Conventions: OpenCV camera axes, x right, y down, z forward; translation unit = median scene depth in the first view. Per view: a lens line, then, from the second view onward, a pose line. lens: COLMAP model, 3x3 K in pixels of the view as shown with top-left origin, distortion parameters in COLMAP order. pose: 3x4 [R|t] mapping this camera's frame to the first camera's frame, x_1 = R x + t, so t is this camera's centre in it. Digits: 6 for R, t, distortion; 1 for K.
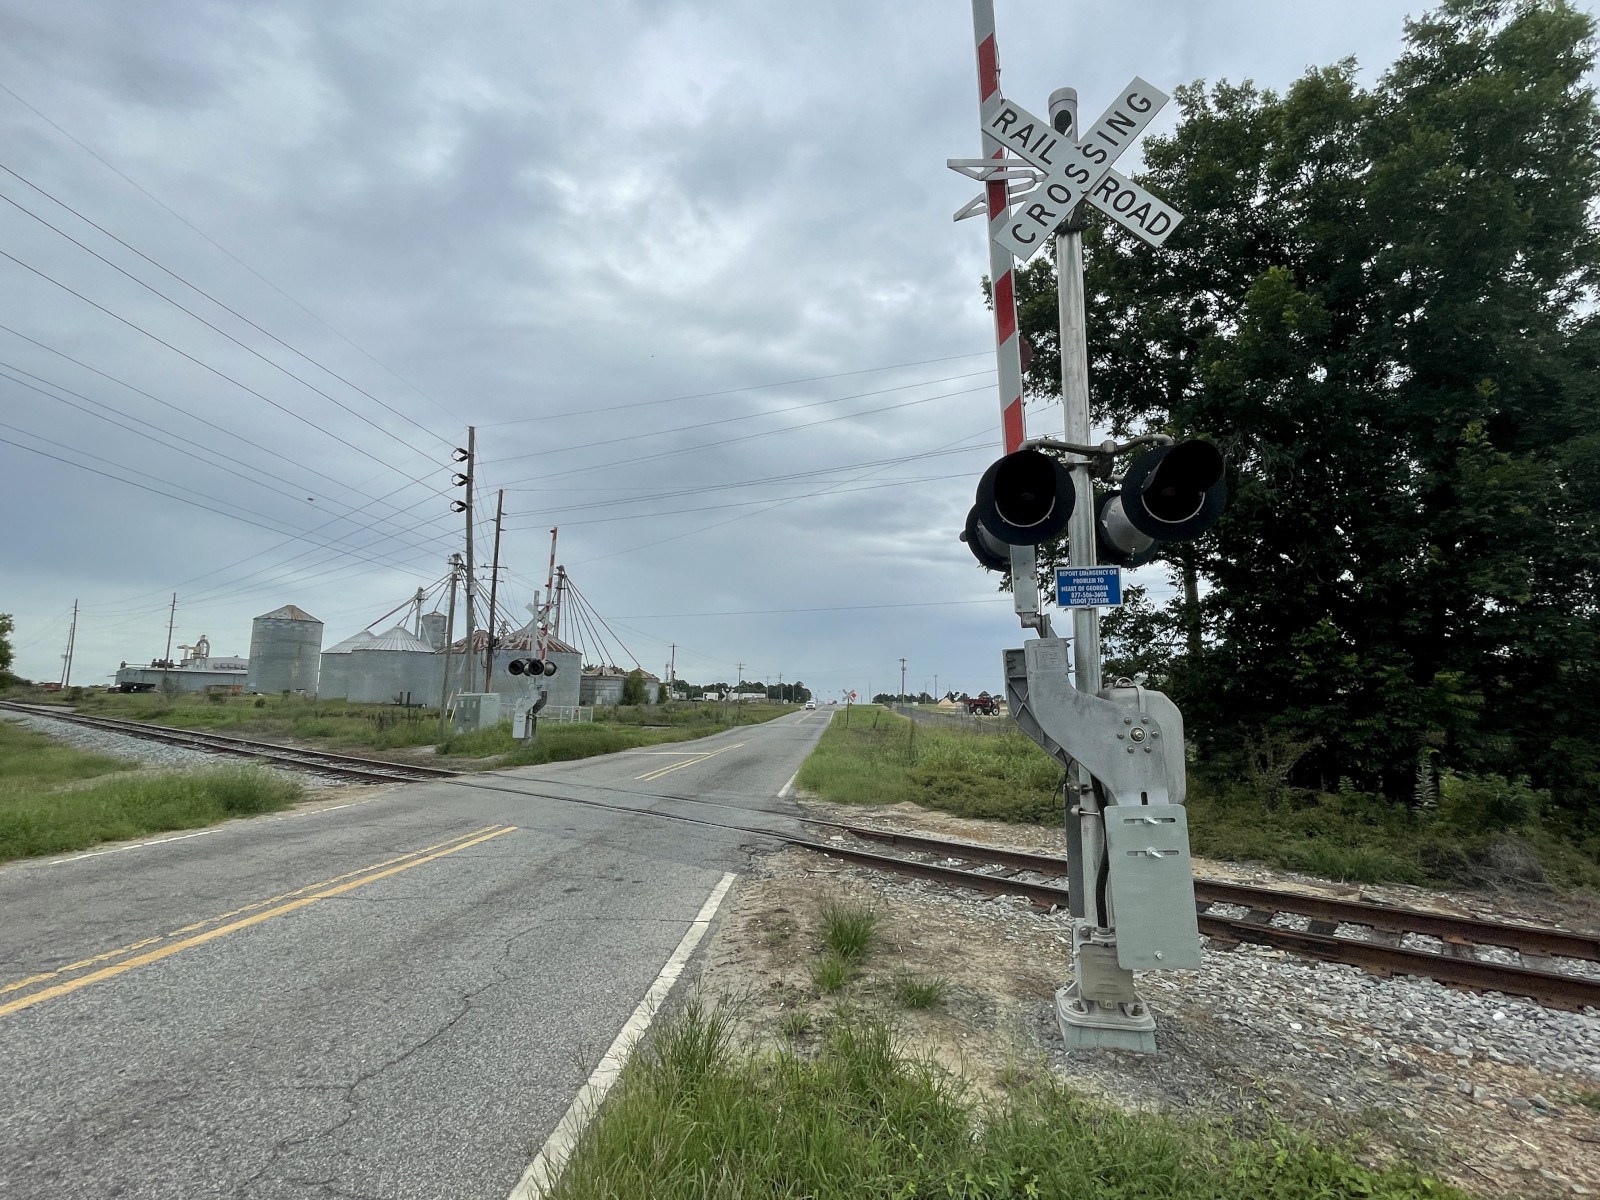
lens RADIAL K [[767.9, 0, 803.1], [0, 767.9, 600.8], [0, 0, 1]] dist [-0.014631, 0.002037]
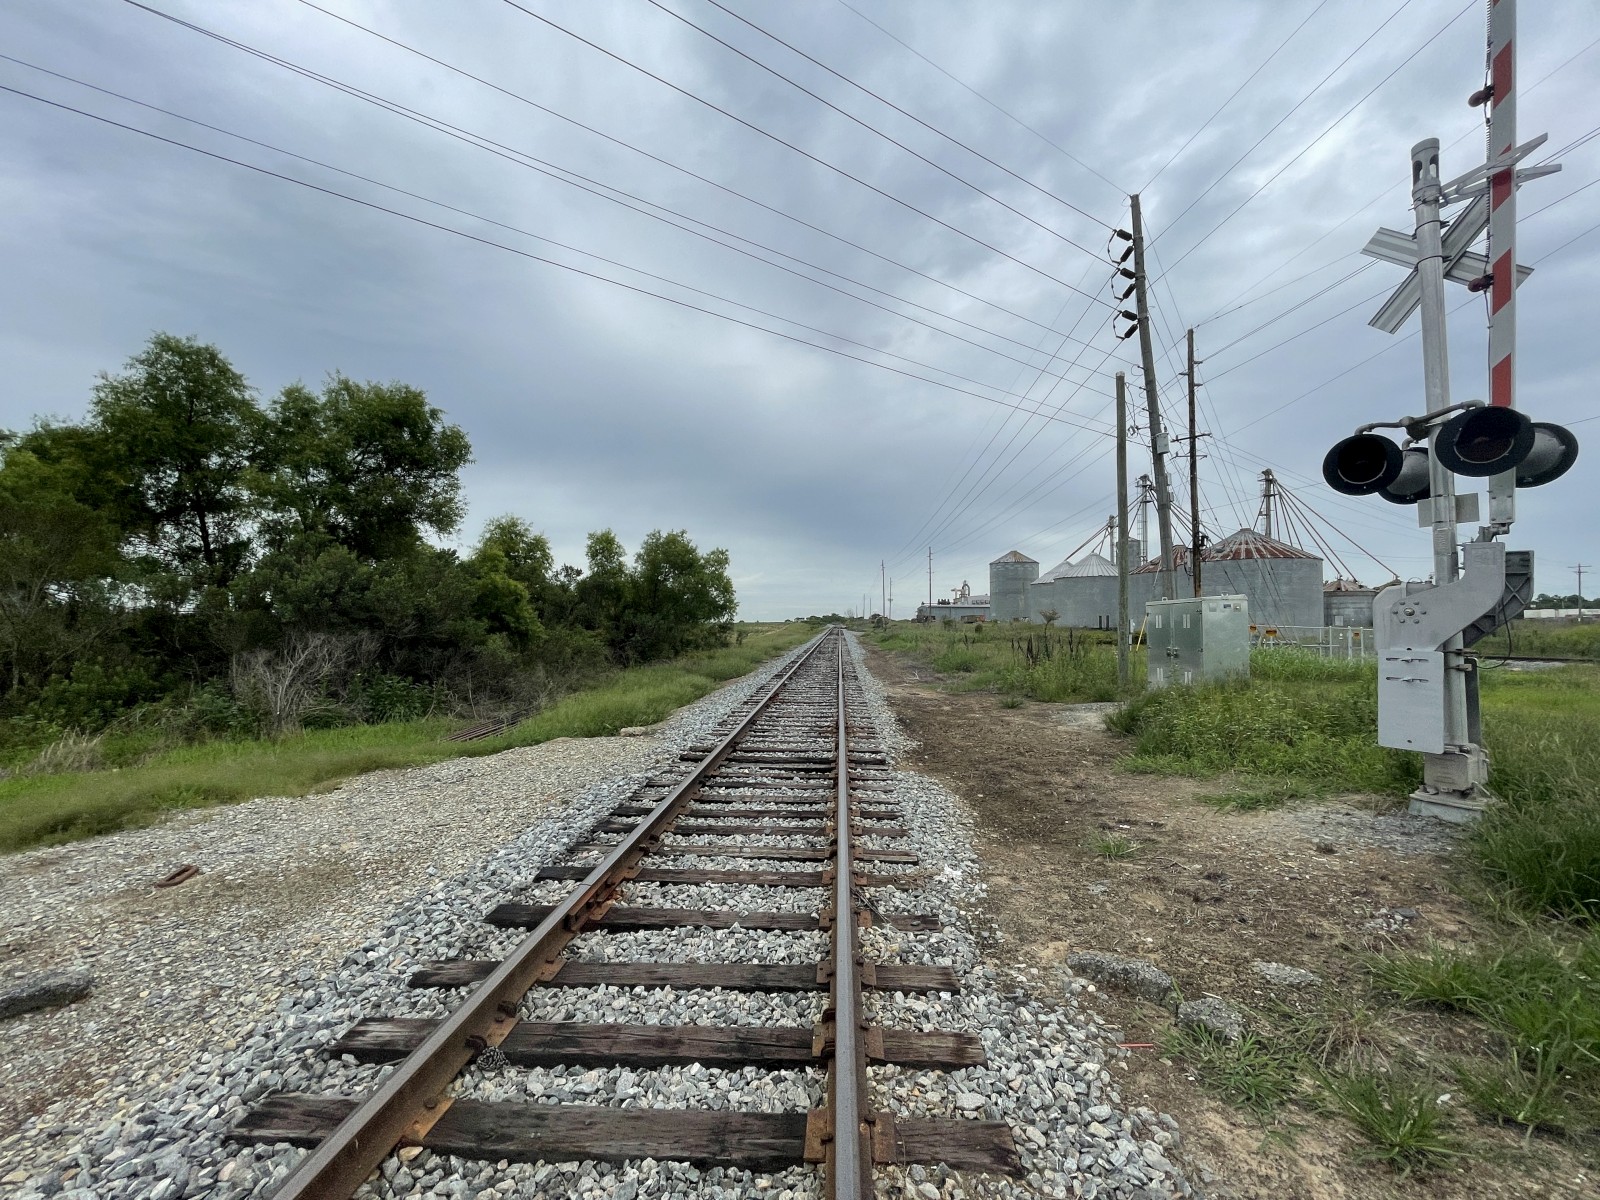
lens RADIAL K [[642.7, 0, 804.4], [0, 642.7, 597.9], [0, 0, 1]] dist [-0.008078, 0.001121]
pose [[0.598216, -0.039340, -0.800369, -0.169955], [0.104381, 0.994110, 0.029155, 0.081476], [0.794507, -0.100984, 0.598799, 0.425735]]
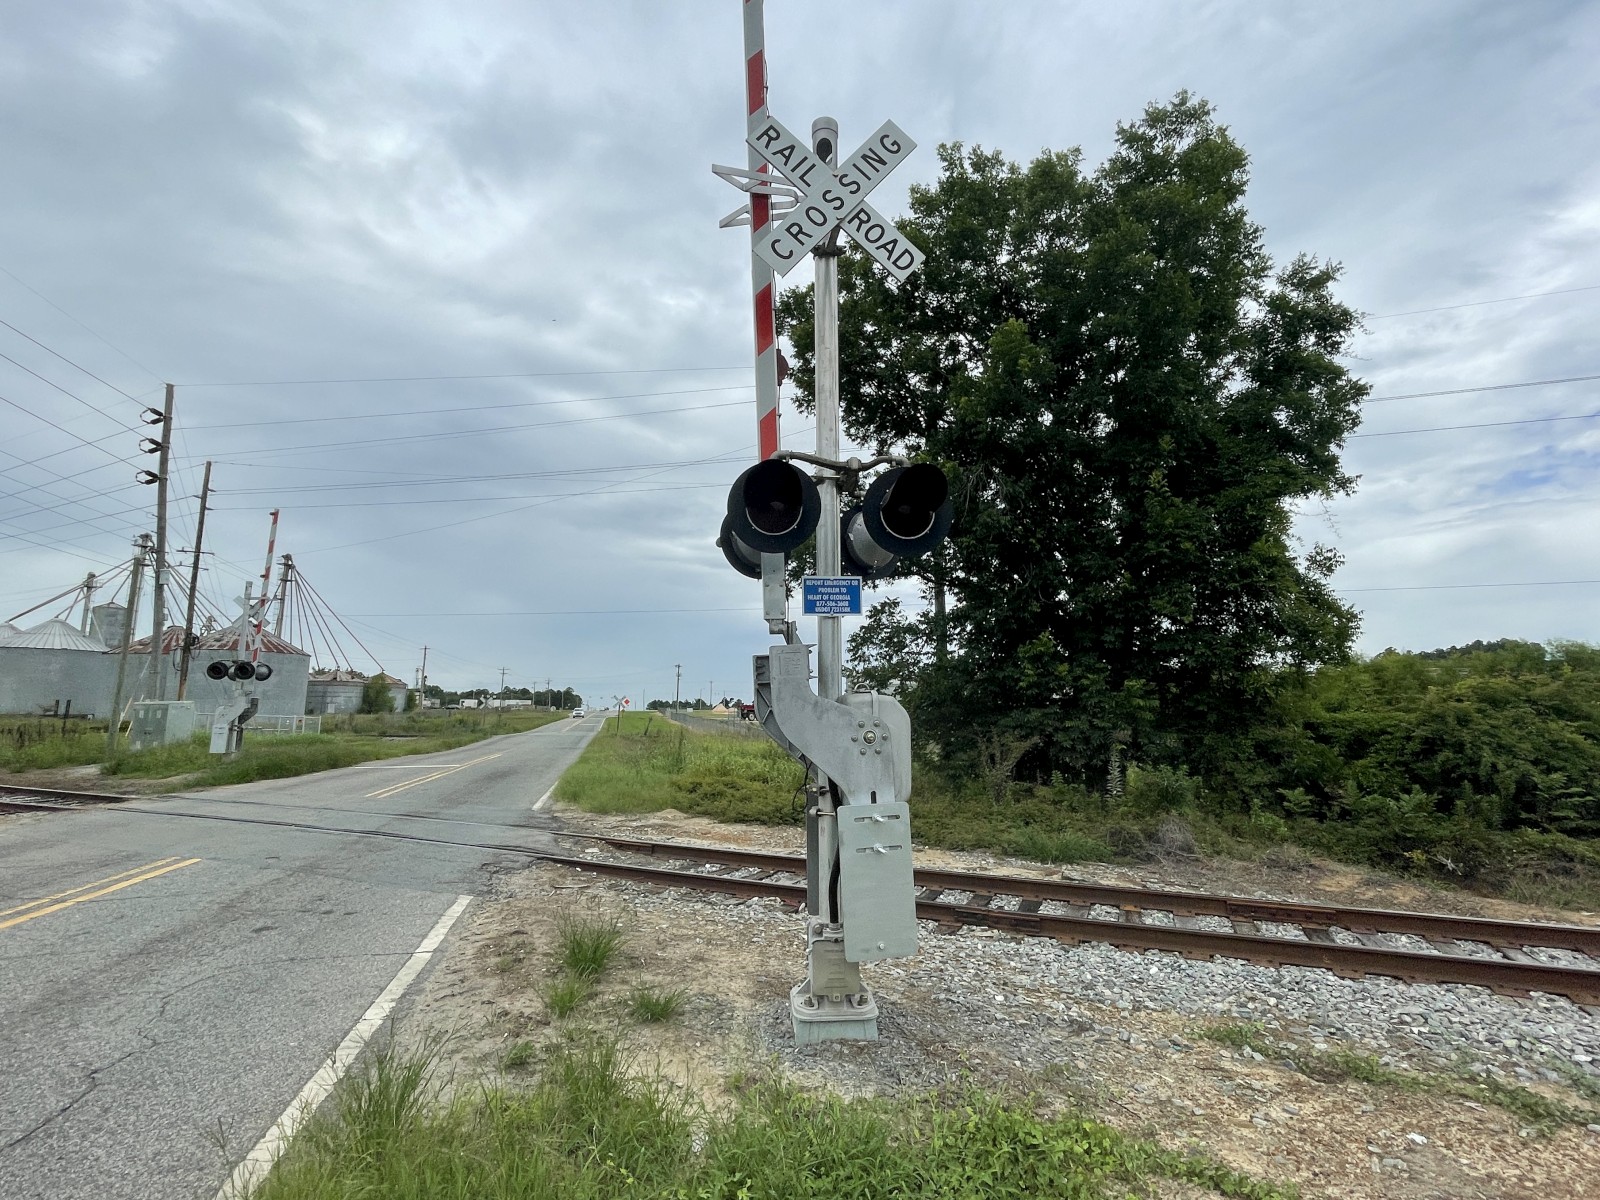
lens RADIAL K [[767.9, 0, 801.7], [0, 767.9, 601.3], [0, 0, 1]] dist [-0.014631, 0.002037]
pose [[0.959079, 0.031462, 0.281385, 0.019623], [-0.029369, 0.999501, -0.011654, 0.001097], [-0.281611, 0.002913, 0.959524, 0.004774]]
